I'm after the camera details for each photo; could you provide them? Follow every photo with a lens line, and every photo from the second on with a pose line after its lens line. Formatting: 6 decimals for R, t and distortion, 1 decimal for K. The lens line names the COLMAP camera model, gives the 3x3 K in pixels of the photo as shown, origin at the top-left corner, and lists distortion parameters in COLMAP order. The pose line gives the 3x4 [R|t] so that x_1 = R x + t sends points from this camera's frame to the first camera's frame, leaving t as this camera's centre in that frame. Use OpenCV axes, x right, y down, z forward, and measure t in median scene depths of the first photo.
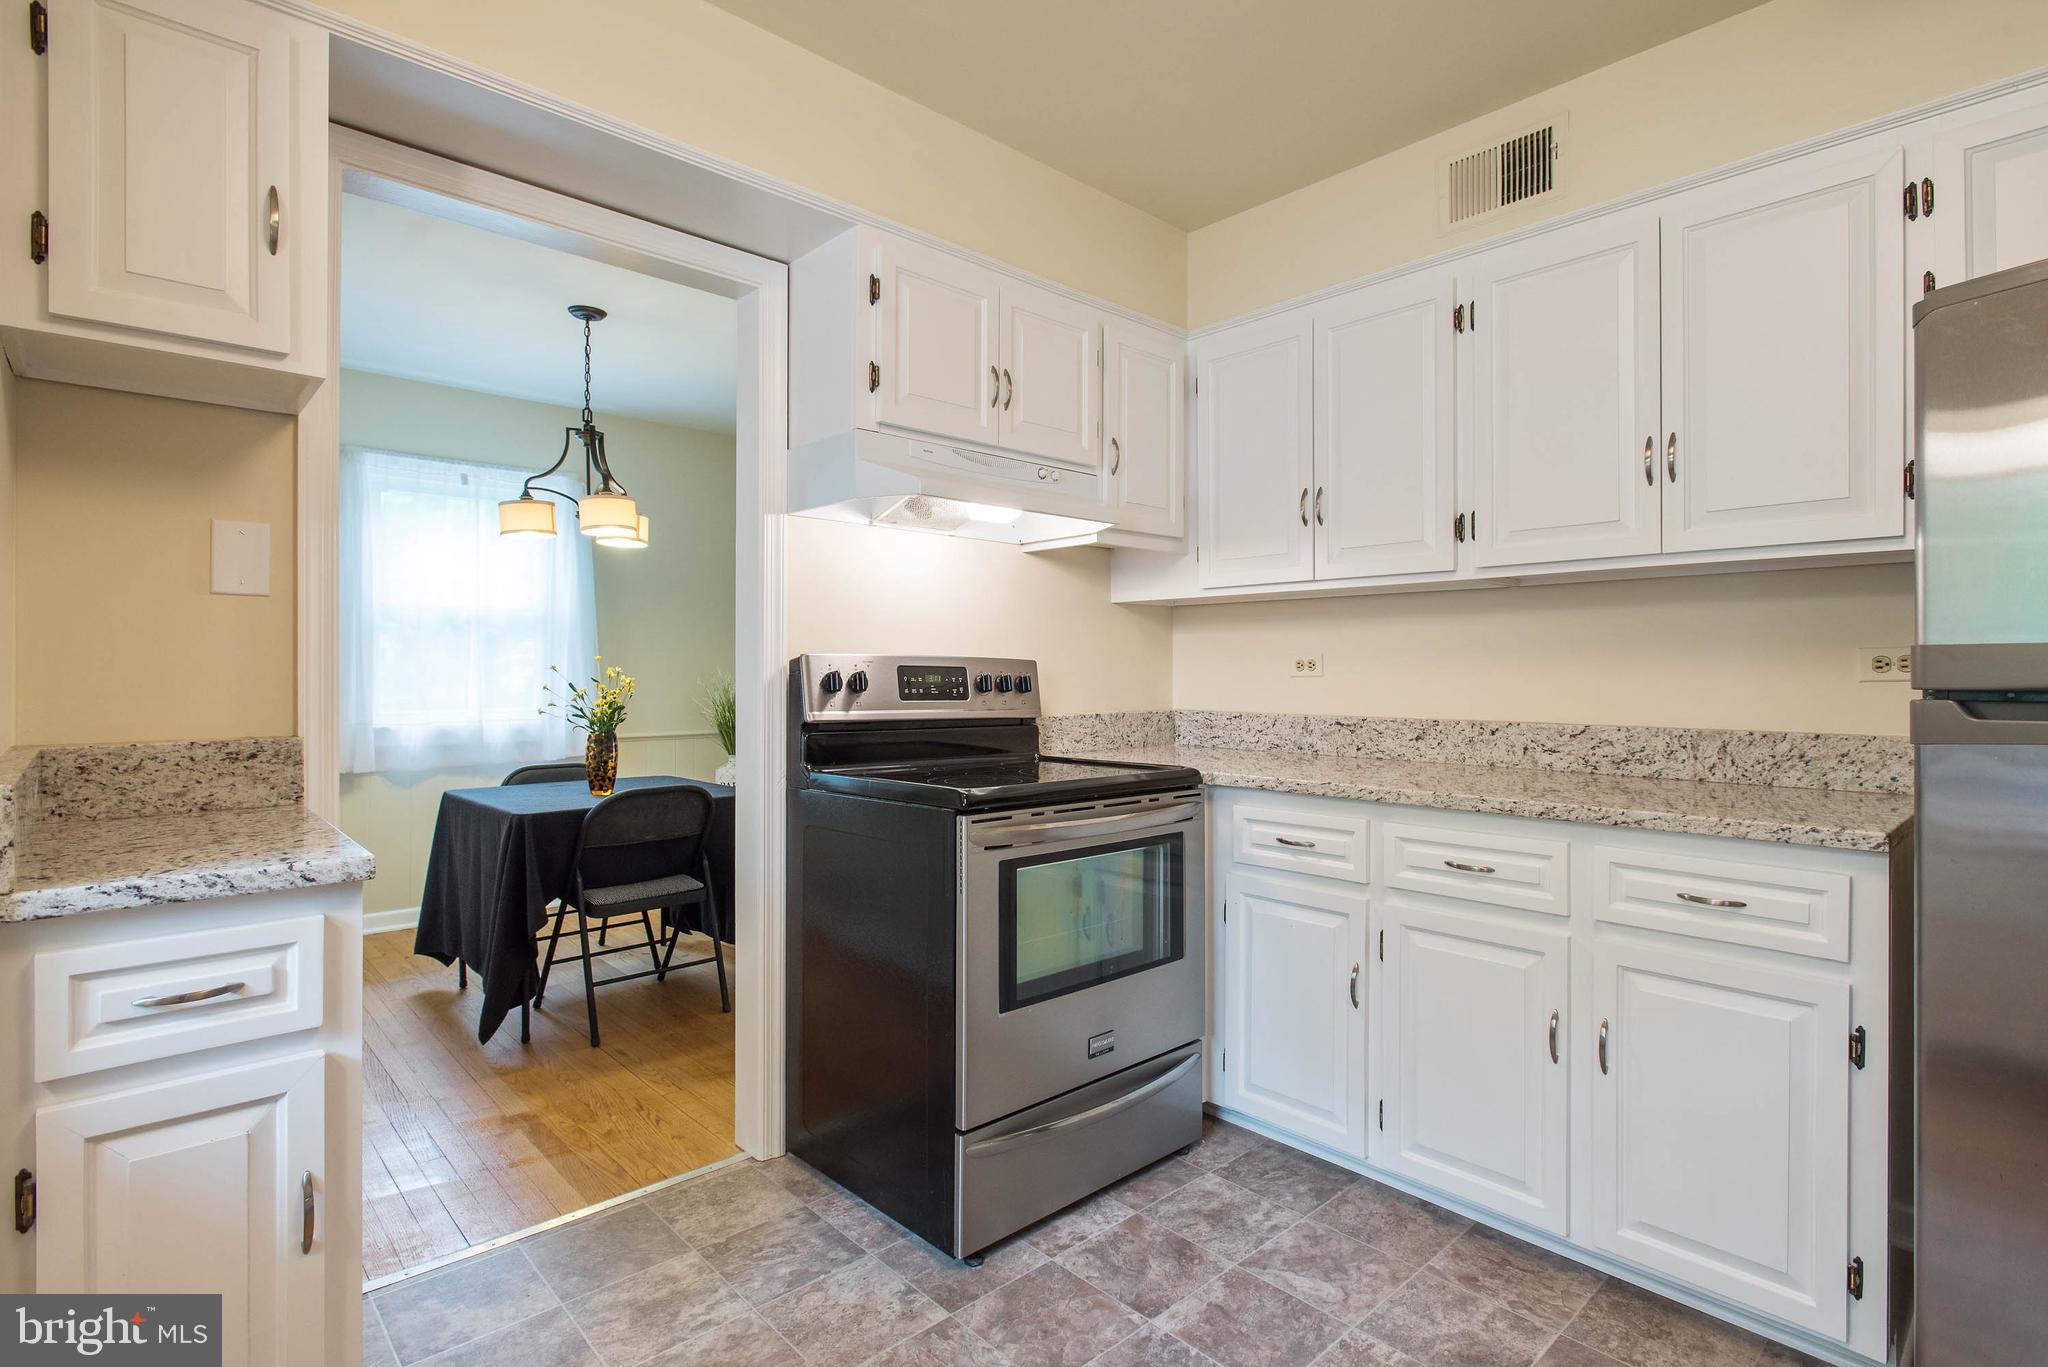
lens RADIAL K [[998.6, 0, 1020.2], [0, 998.6, 671.6], [0, 0, 1]] dist [-0.004157, -0.001052]
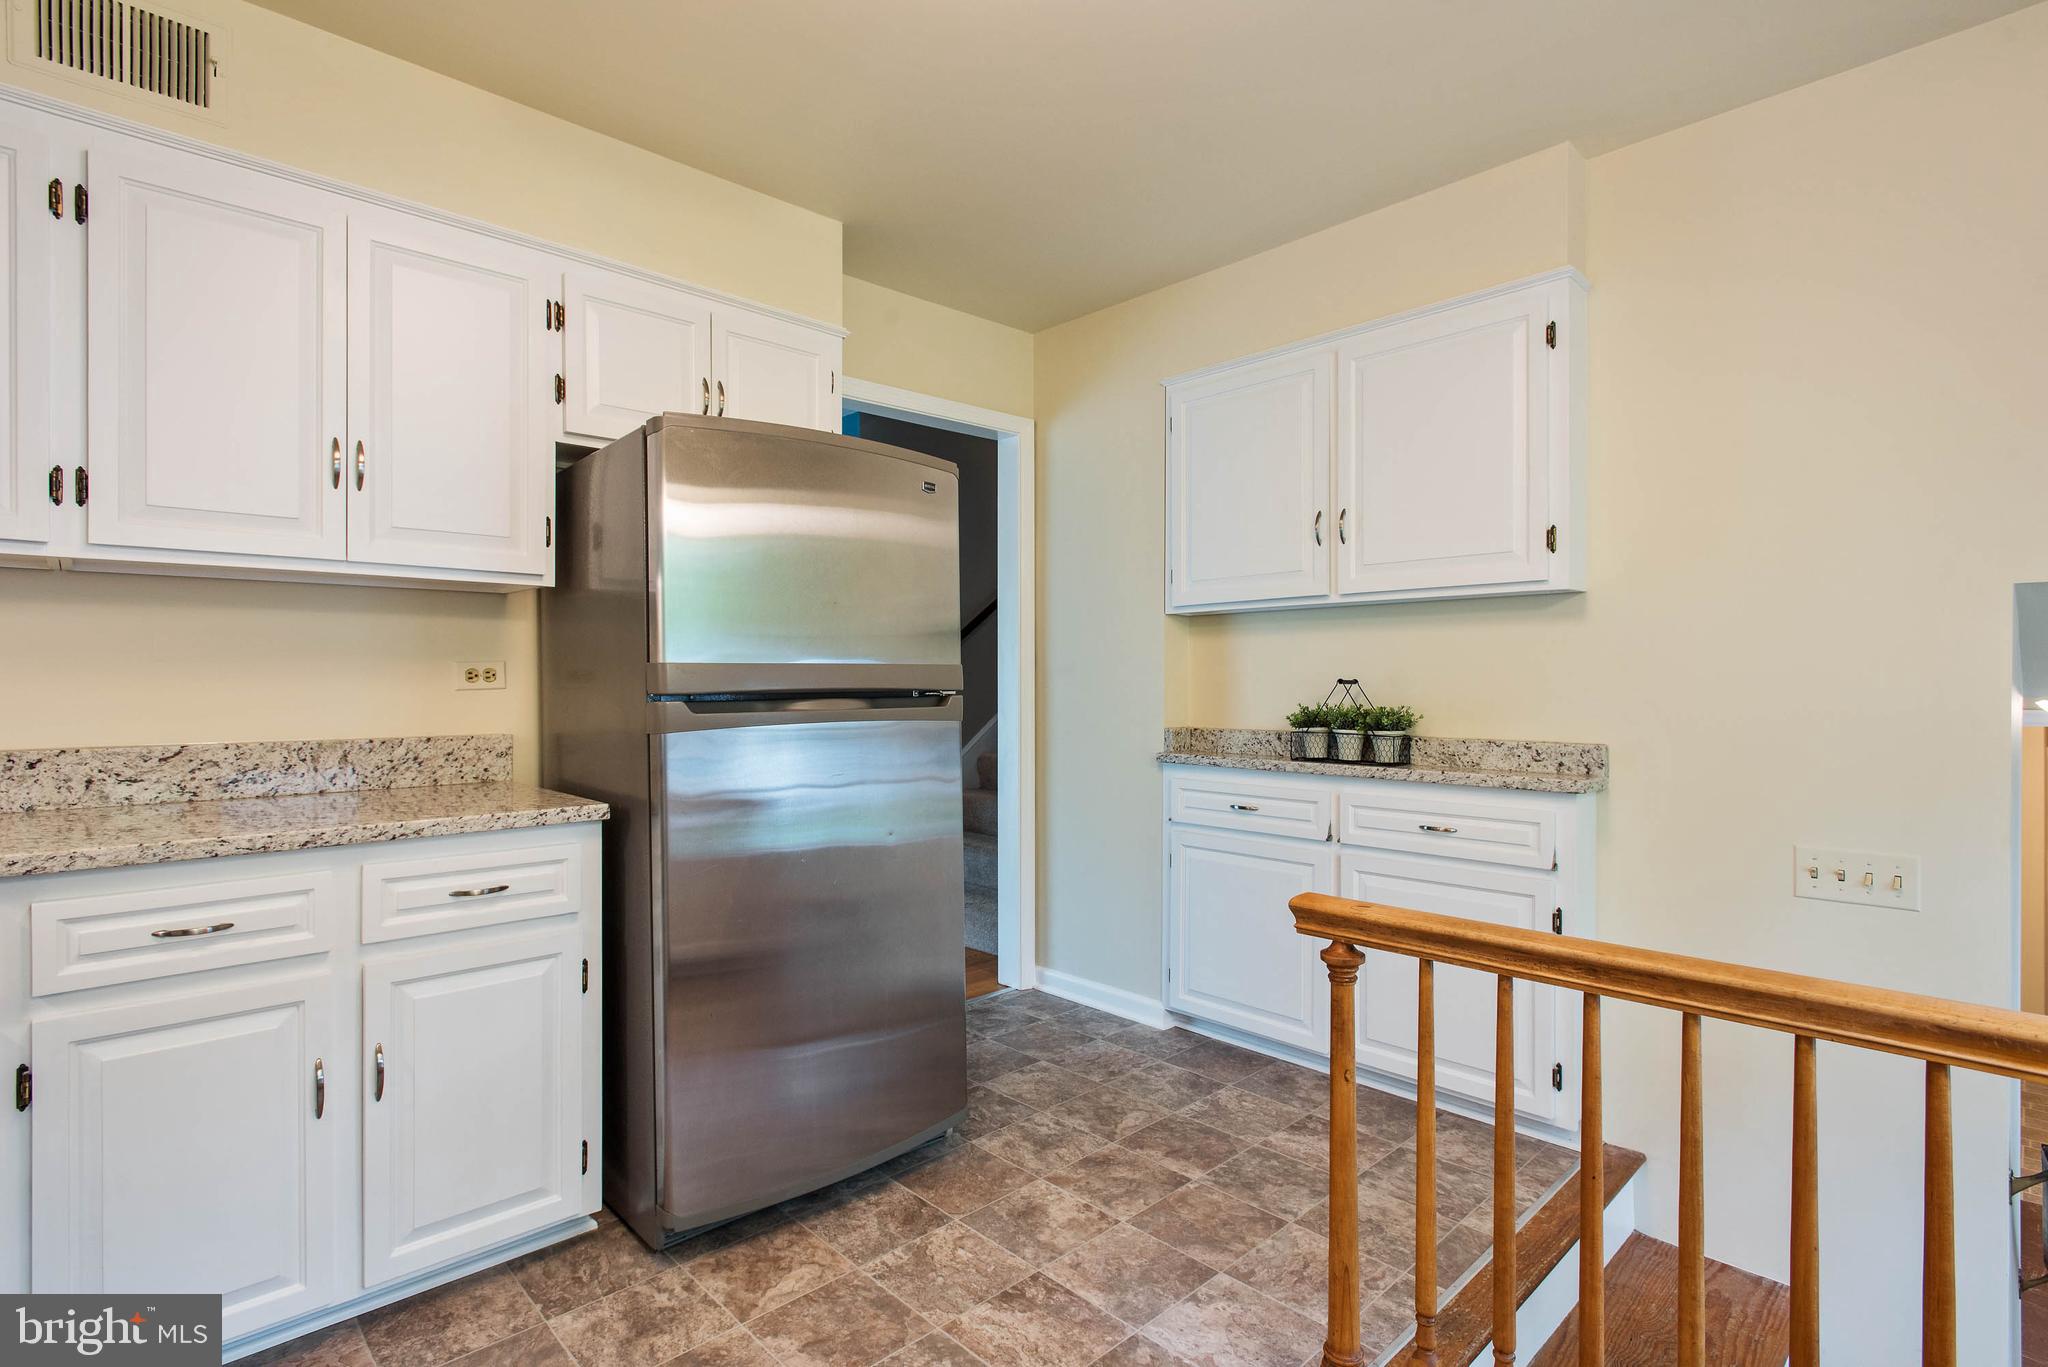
lens RADIAL K [[979.5, 0, 1024.0], [0, 979.5, 683.5], [0, 0, 1]] dist [-0.009770, -0.000019]
pose [[-0.019200, -0.003002, 0.999811, -0.362837], [0.001292, 0.999995, 0.003028, -0.000678], [-0.999815, 0.001350, -0.019196, 0.396454]]
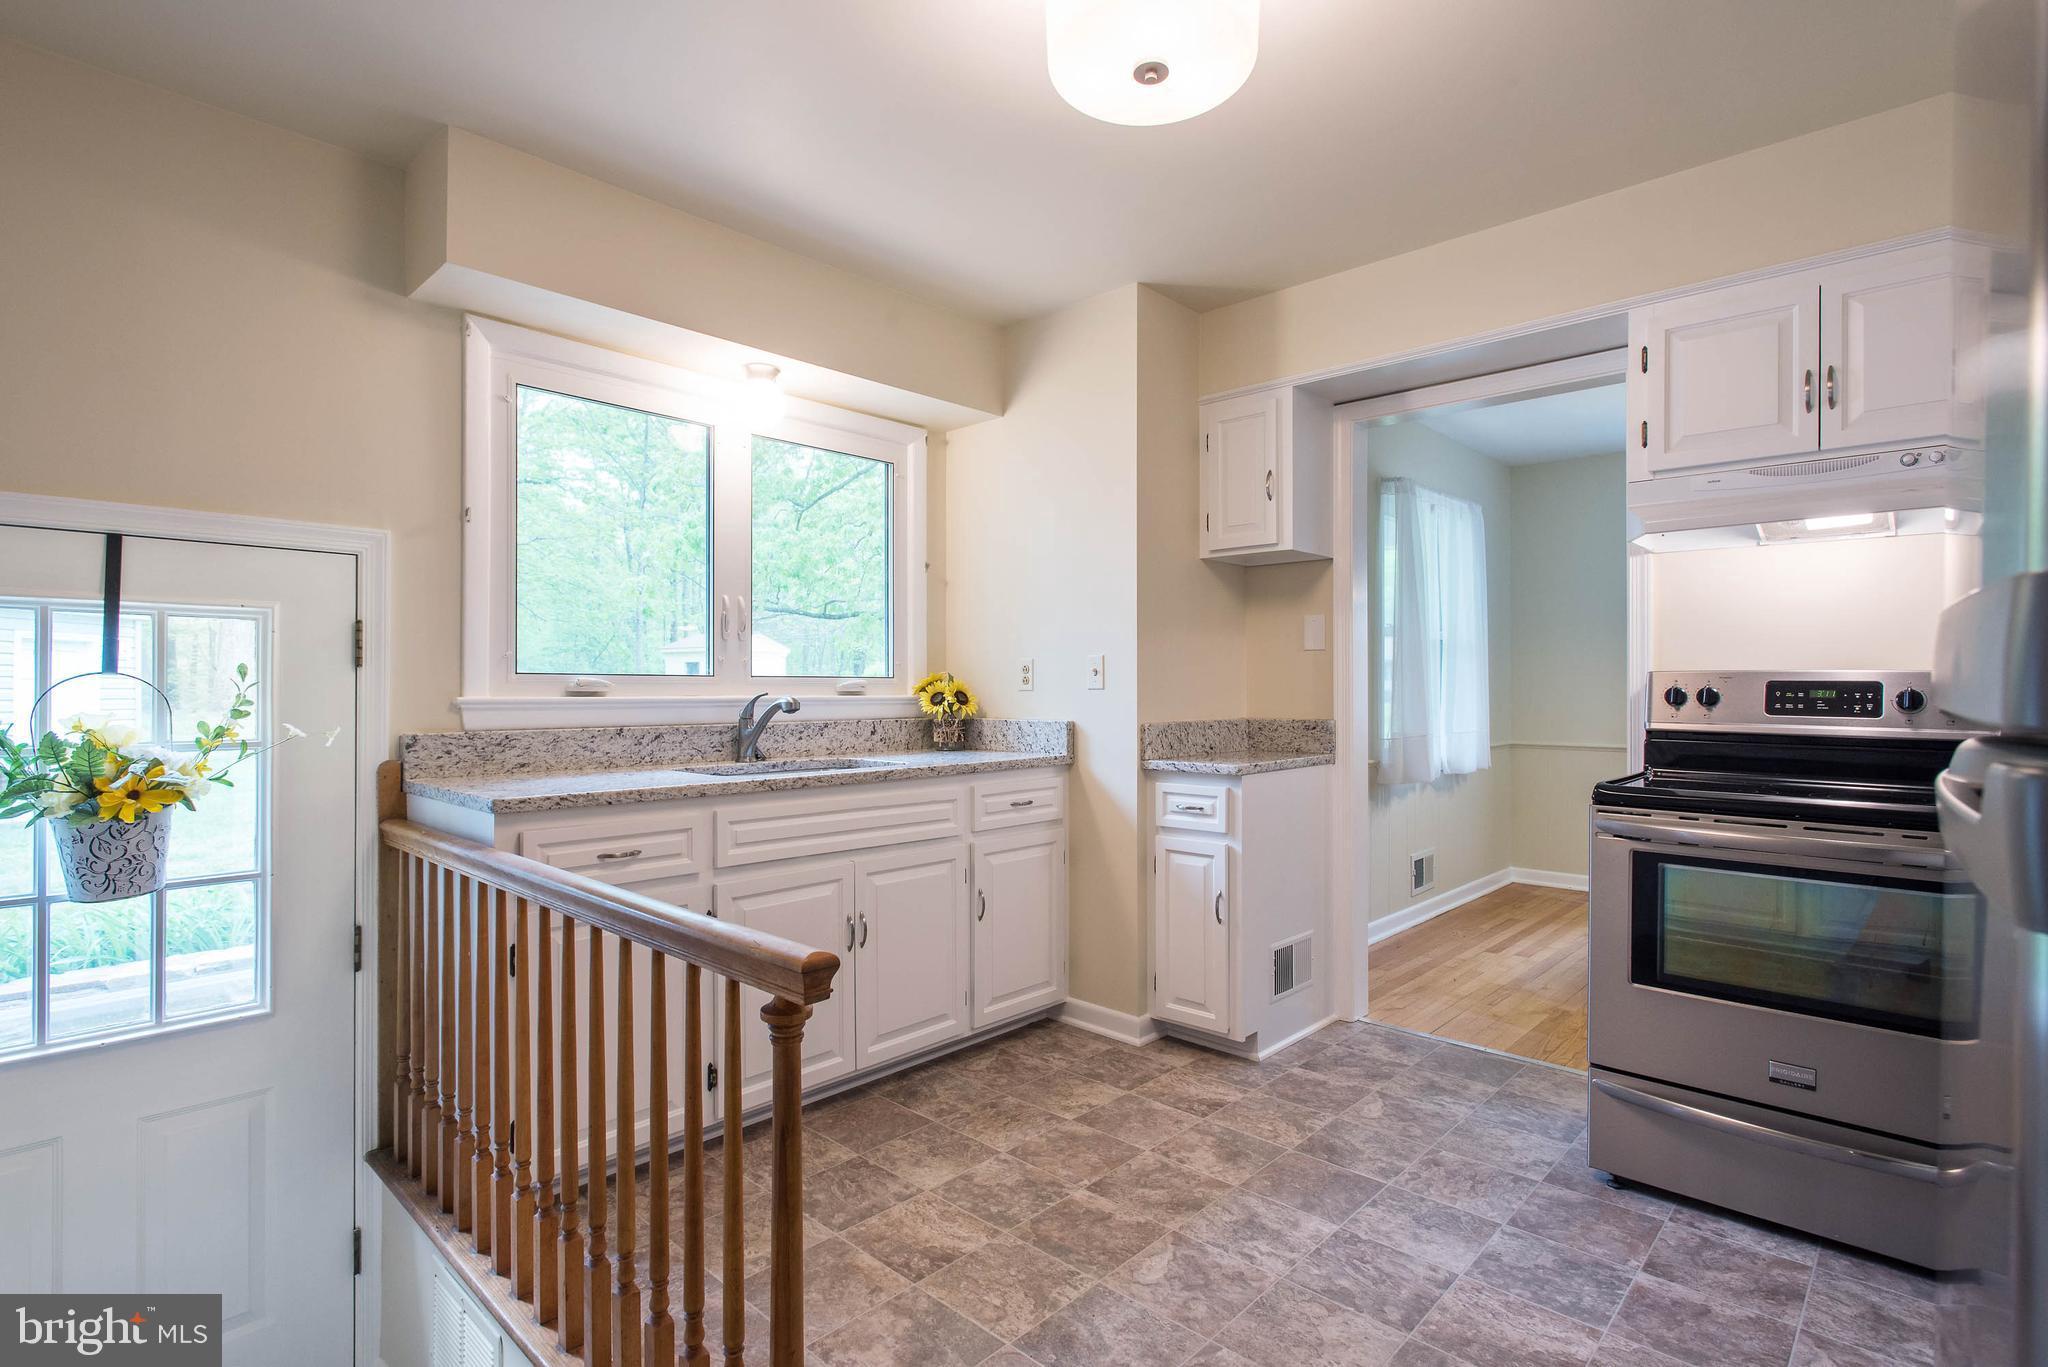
lens RADIAL K [[979.5, 0, 1024.0], [0, 979.5, 683.5], [0, 0, 1]] dist [-0.009770, -0.000019]
pose [[0.072531, -0.005691, -0.997350, 0.370255], [0.000312, 0.999984, -0.005684, 0.001063], [0.997366, 0.000102, 0.072531, 0.075779]]
